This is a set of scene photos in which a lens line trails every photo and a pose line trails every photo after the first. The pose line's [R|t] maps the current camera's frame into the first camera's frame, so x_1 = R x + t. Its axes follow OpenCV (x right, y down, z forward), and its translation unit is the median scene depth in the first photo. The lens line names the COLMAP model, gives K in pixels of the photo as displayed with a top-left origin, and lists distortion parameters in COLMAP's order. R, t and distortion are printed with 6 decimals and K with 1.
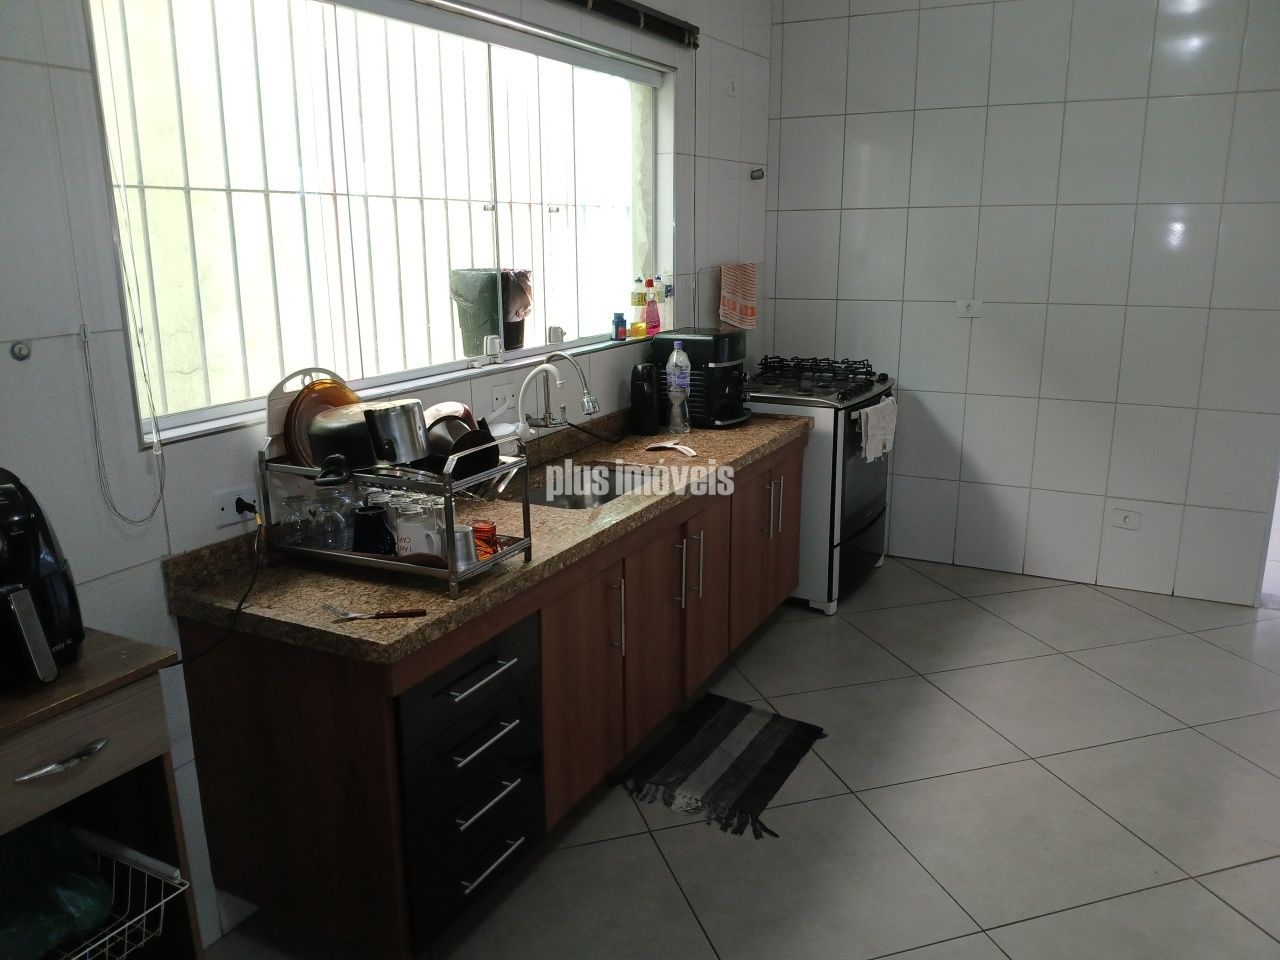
lens RADIAL K [[983.3, 0, 644.1], [0, 983.3, 491.7], [0, 0, 1]] dist [0.105966, -0.223343]
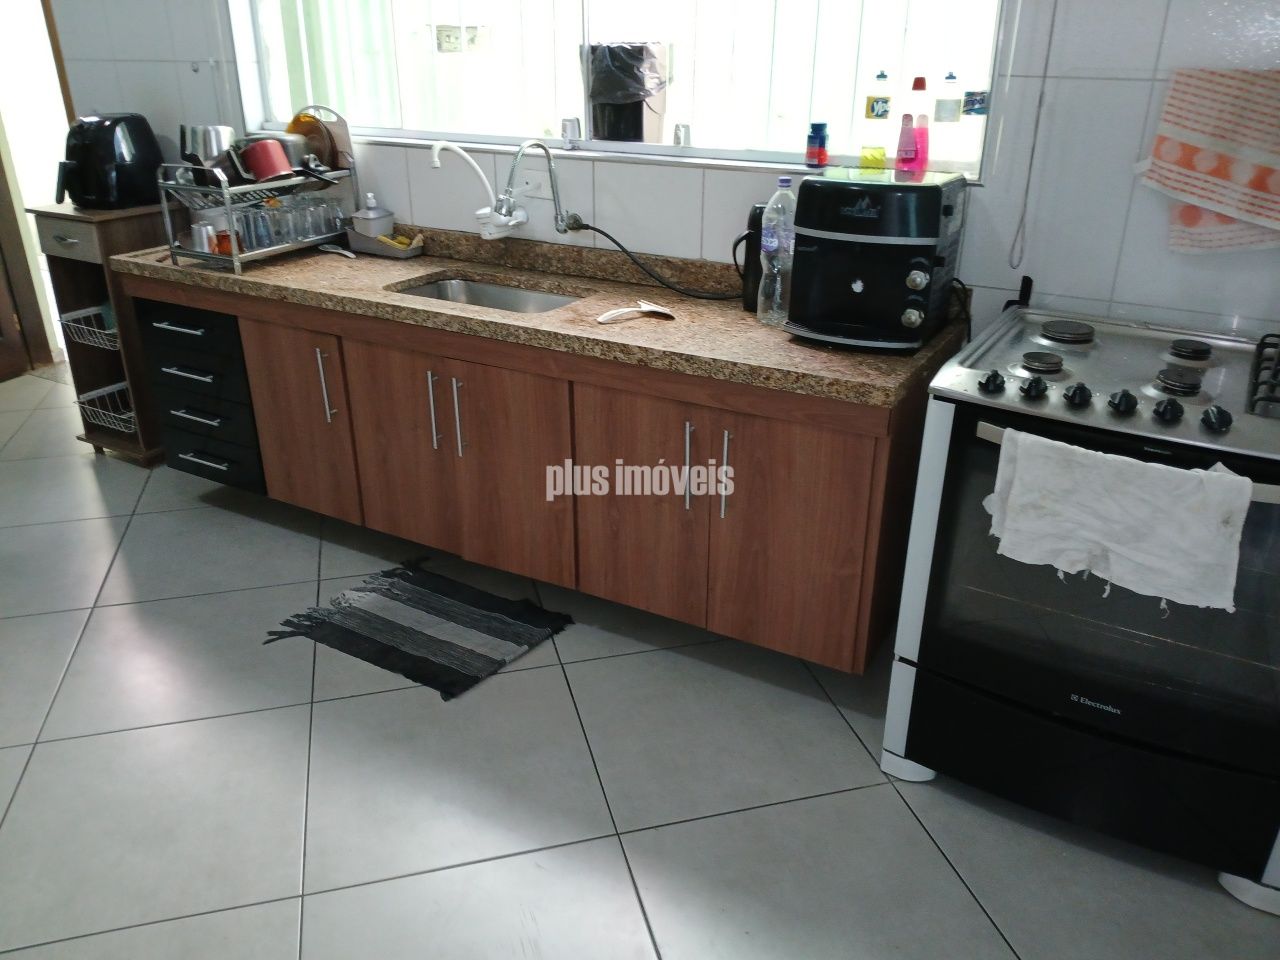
lens RADIAL K [[983.3, 0, 644.1], [0, 983.3, 491.7], [0, 0, 1]] dist [0.105966, -0.223343]
pose [[-0.048174, 0.422005, -0.905313, 0.804984], [-0.253789, 0.871449, 0.419724, -0.254444], [0.966059, 0.249978, 0.065119, 1.064905]]
